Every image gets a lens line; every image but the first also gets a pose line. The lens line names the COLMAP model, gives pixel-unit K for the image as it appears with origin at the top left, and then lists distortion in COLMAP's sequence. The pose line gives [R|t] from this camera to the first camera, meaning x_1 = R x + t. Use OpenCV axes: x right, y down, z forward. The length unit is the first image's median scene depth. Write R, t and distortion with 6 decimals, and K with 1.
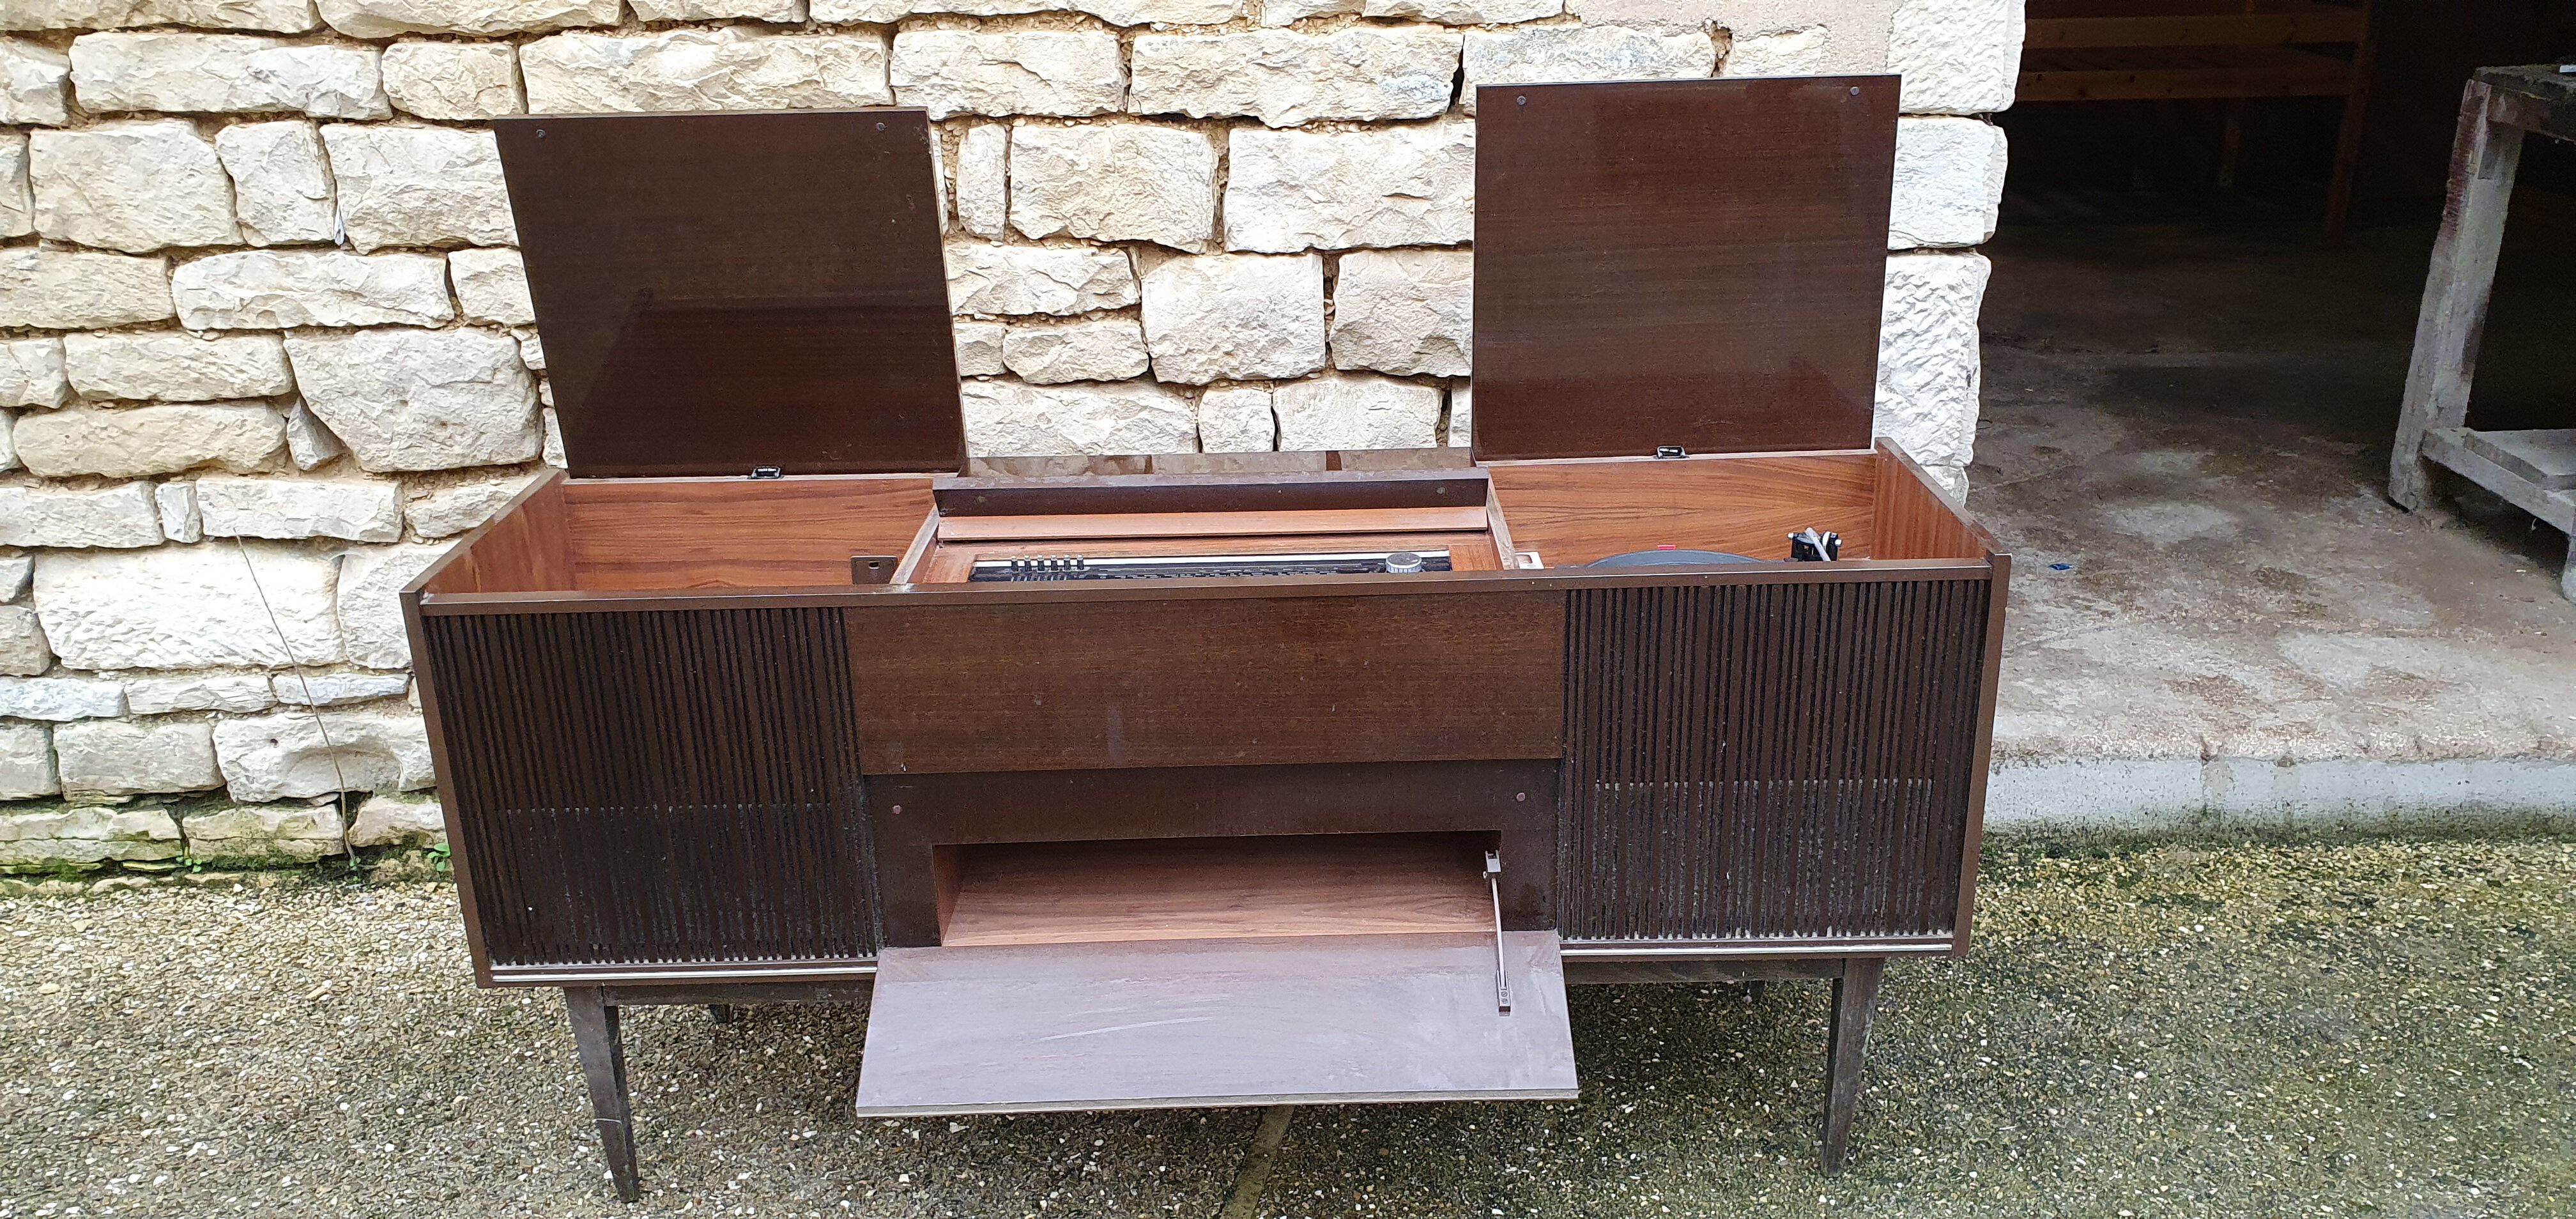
lens RADIAL K [[1985.1, 0, 1301.6], [0, 1985.1, 673.6], [0, 0, 1]] dist [0.005589, 0.007070]
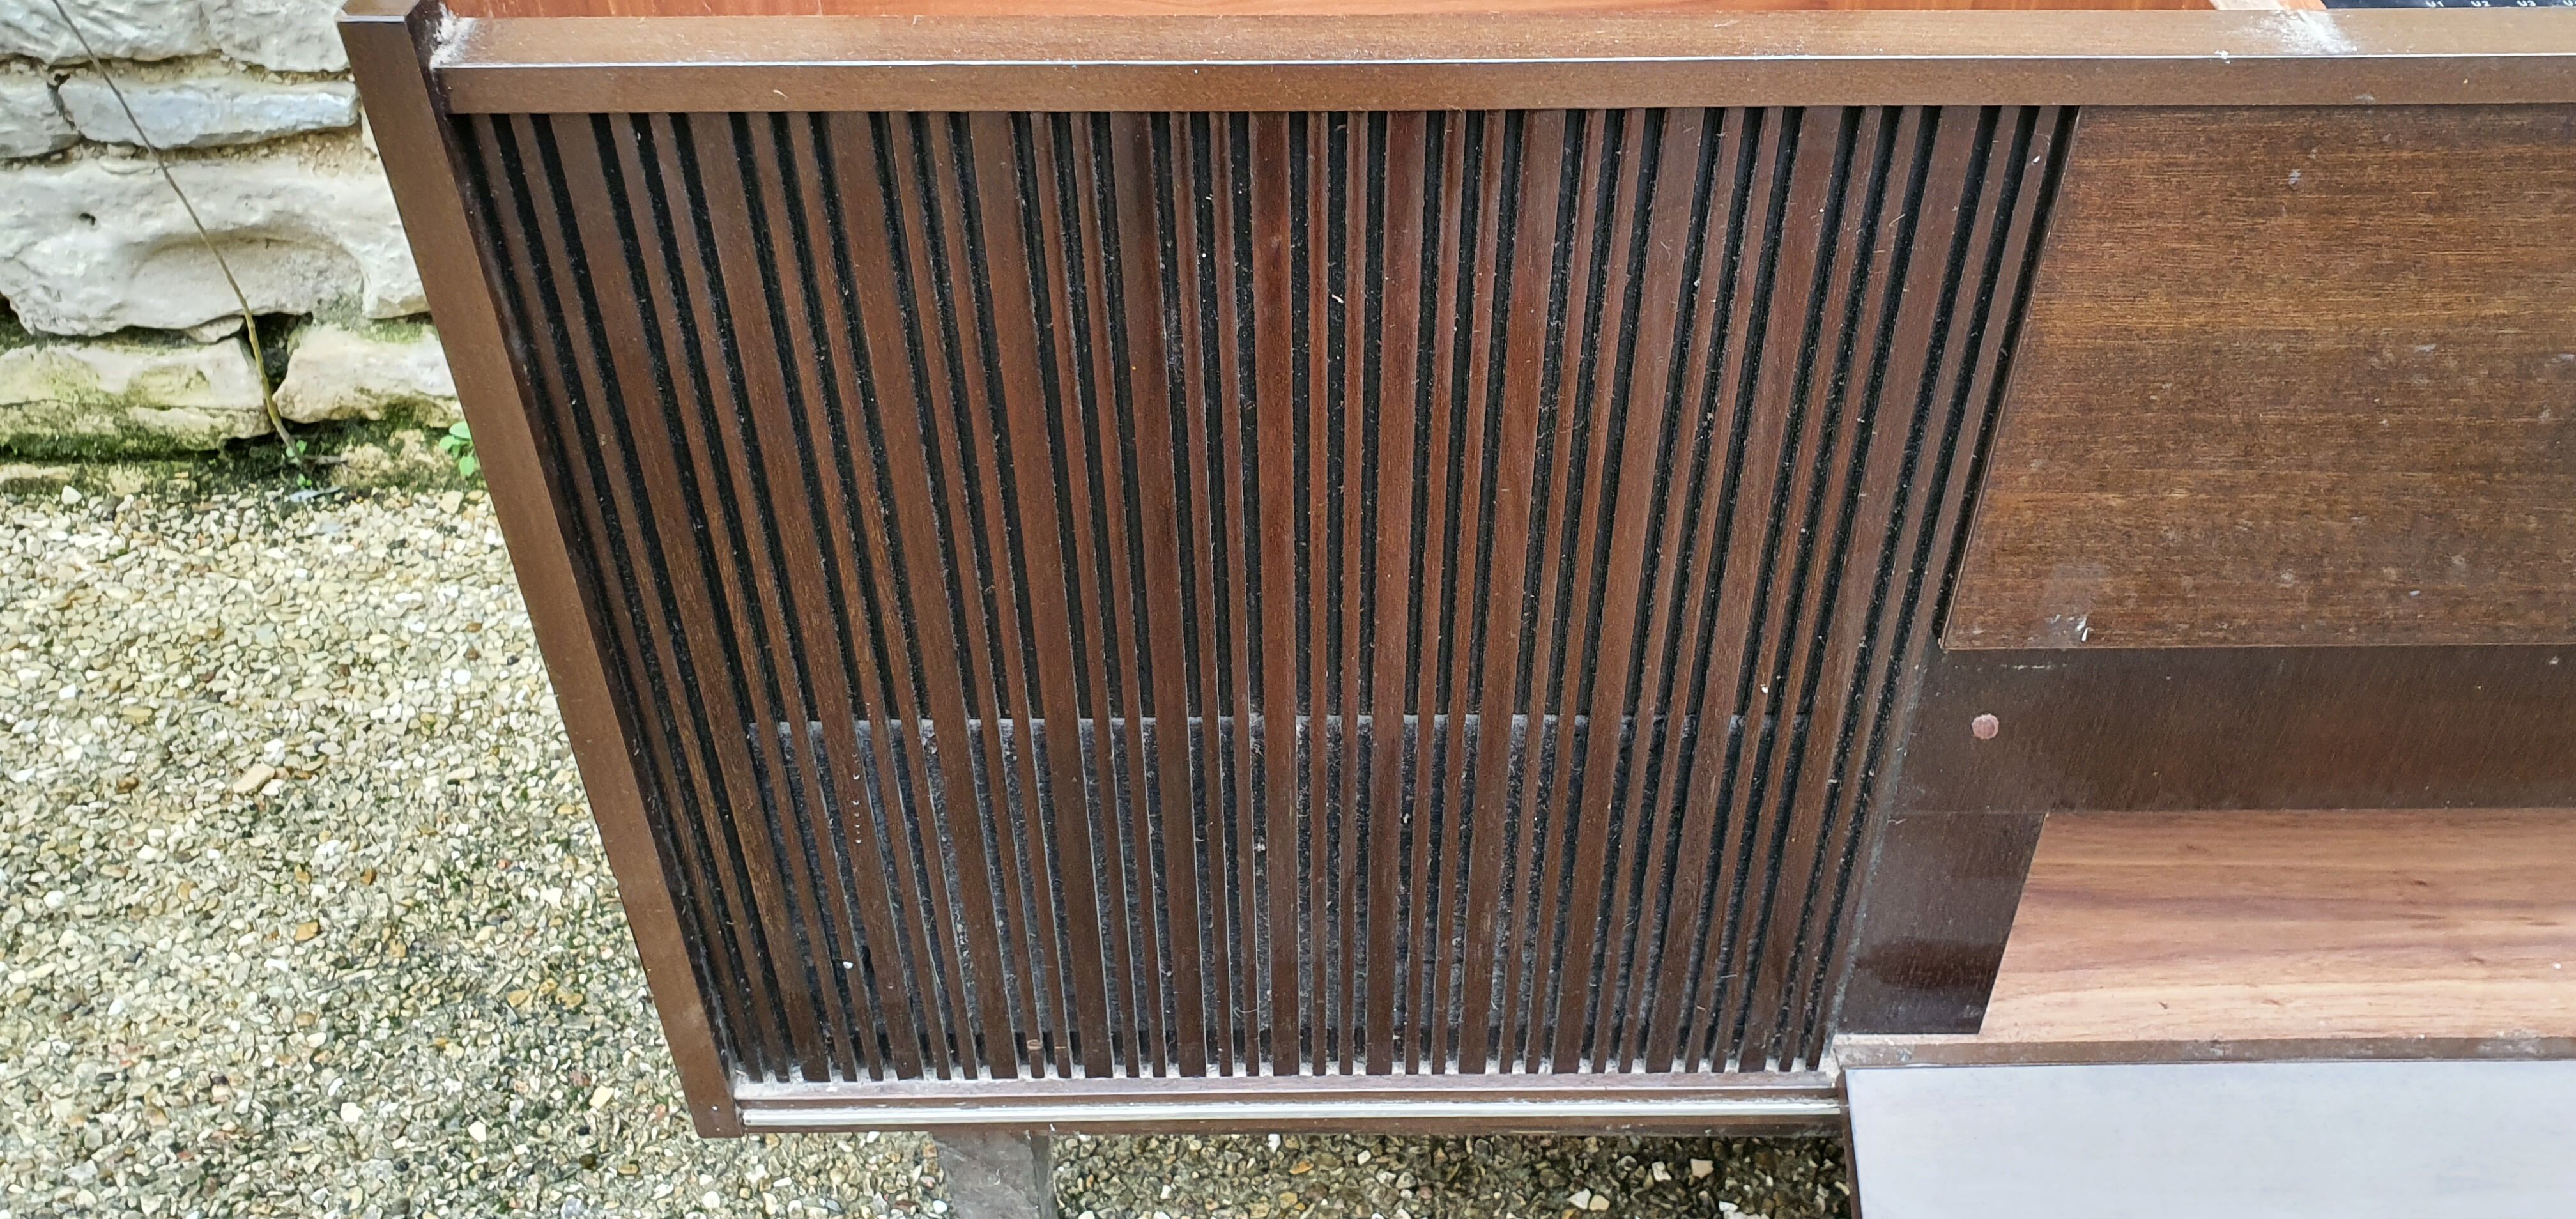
lens RADIAL K [[1985.1, 0, 1314.2], [0, 1985.1, 602.5], [0, 0, 1]] dist [0.005589, 0.007070]
pose [[0.999556, 0.014356, 0.026114, -0.239701], [-0.021878, 0.948518, 0.315966, -0.036931], [-0.020233, -0.316397, 0.948411, 0.524700]]
